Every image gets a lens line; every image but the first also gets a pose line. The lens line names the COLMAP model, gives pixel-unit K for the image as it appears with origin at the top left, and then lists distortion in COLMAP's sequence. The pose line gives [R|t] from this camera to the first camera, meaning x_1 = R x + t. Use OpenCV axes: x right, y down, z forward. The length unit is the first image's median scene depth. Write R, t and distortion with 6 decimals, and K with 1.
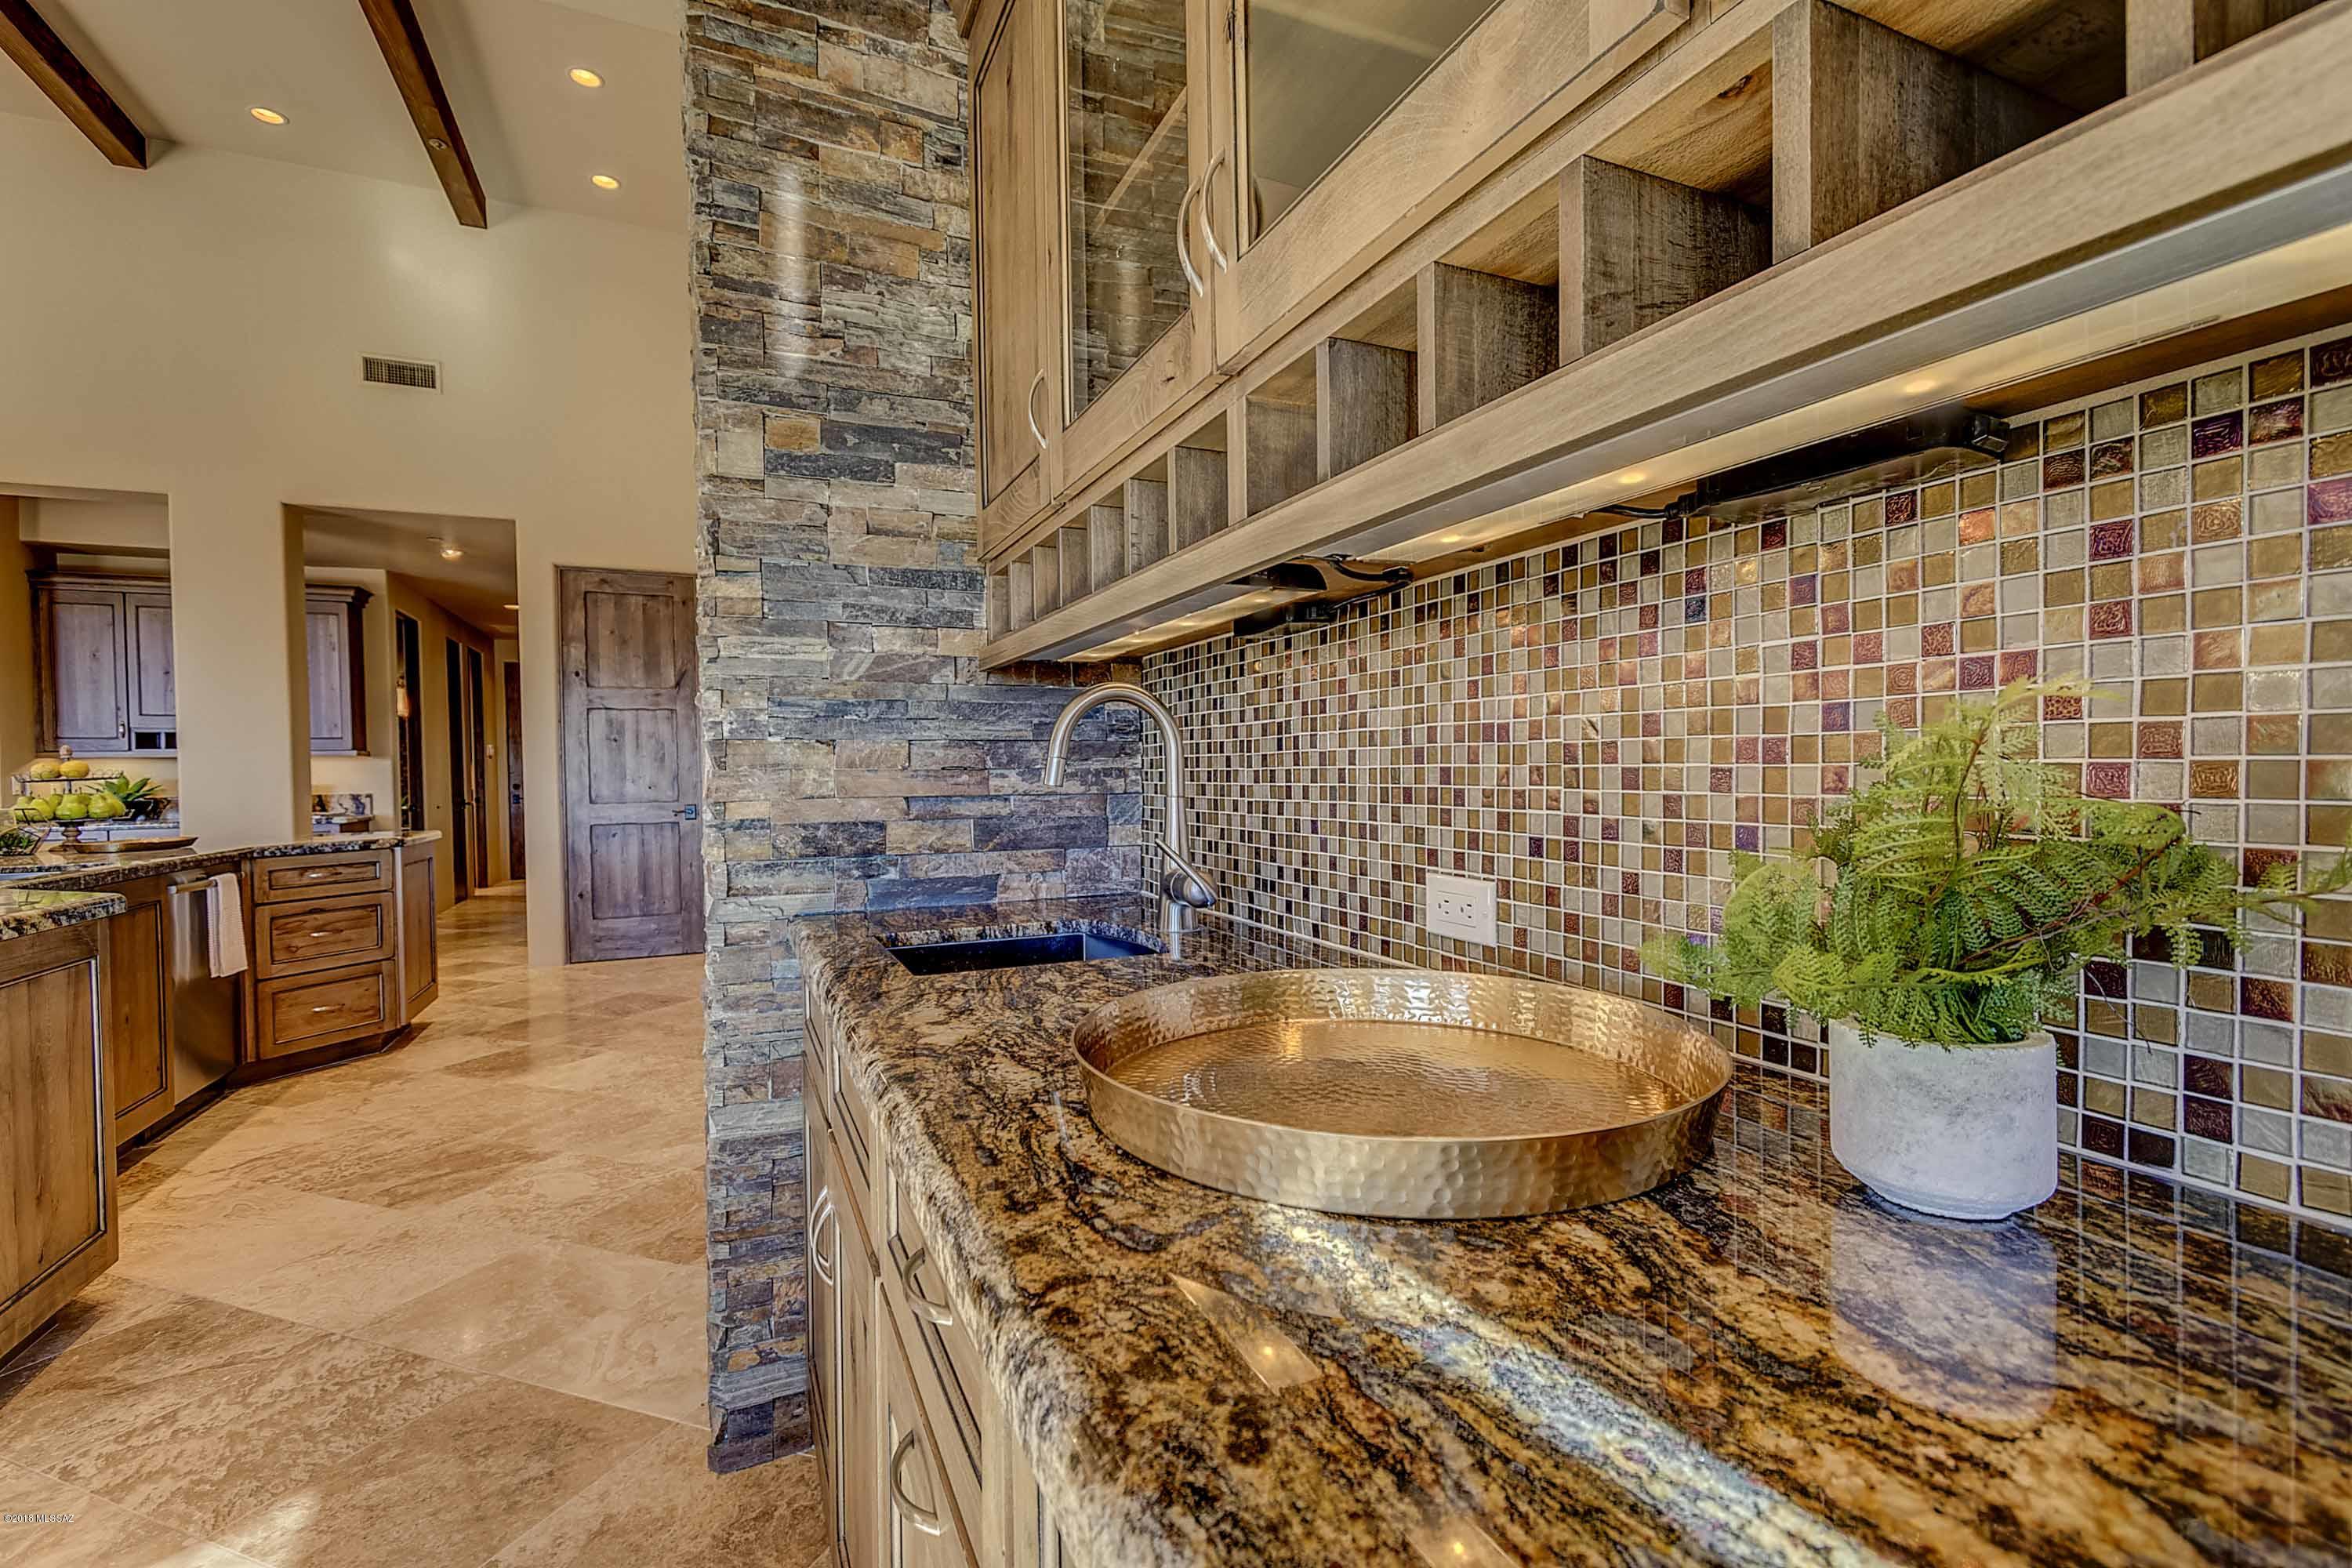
lens RADIAL K [[1033.9, 0, 1173.4], [0, 1033.9, 789.7], [0, 0, 1]] dist [0.022723, -0.009136]
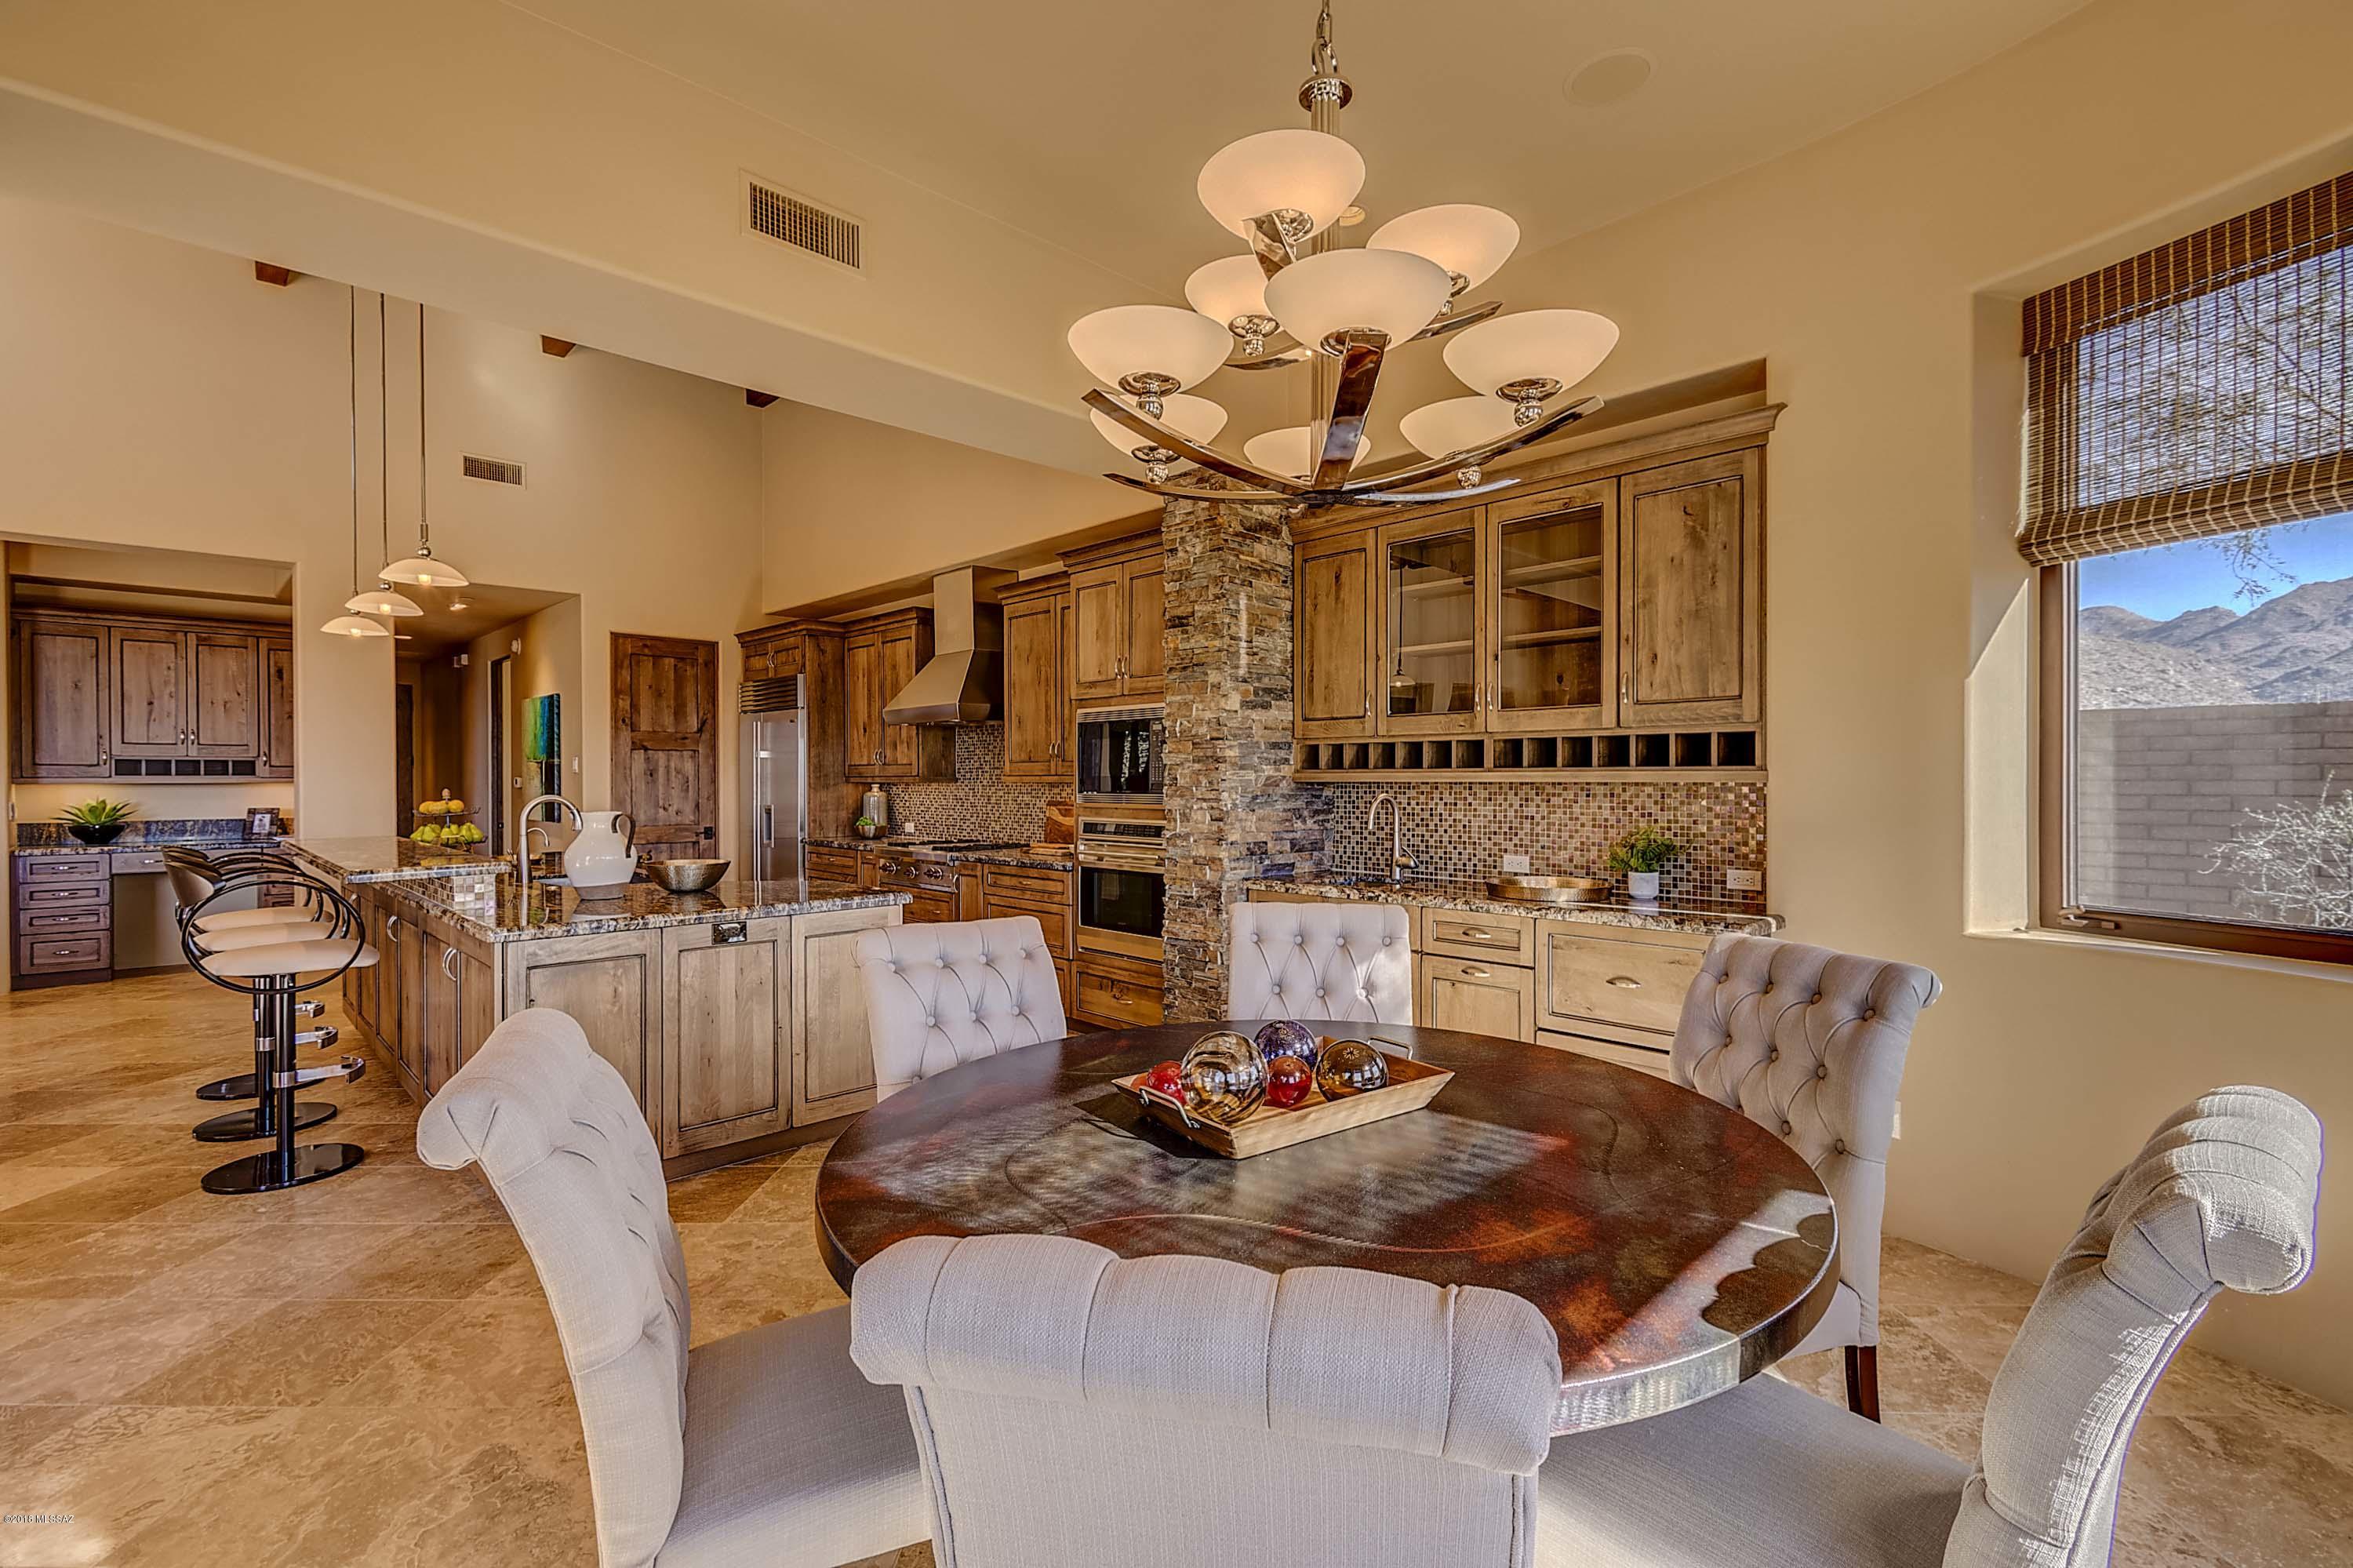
lens RADIAL K [[1034.4, 0, 1174.3], [0, 1034.4, 785.4], [0, 0, 1]] dist [0.022723, -0.009136]
pose [[0.942868, 0.010733, 0.332994, -1.373513], [-0.005103, 0.999829, -0.017777, -0.061644], [-0.333128, 0.015062, 0.942761, -1.358396]]
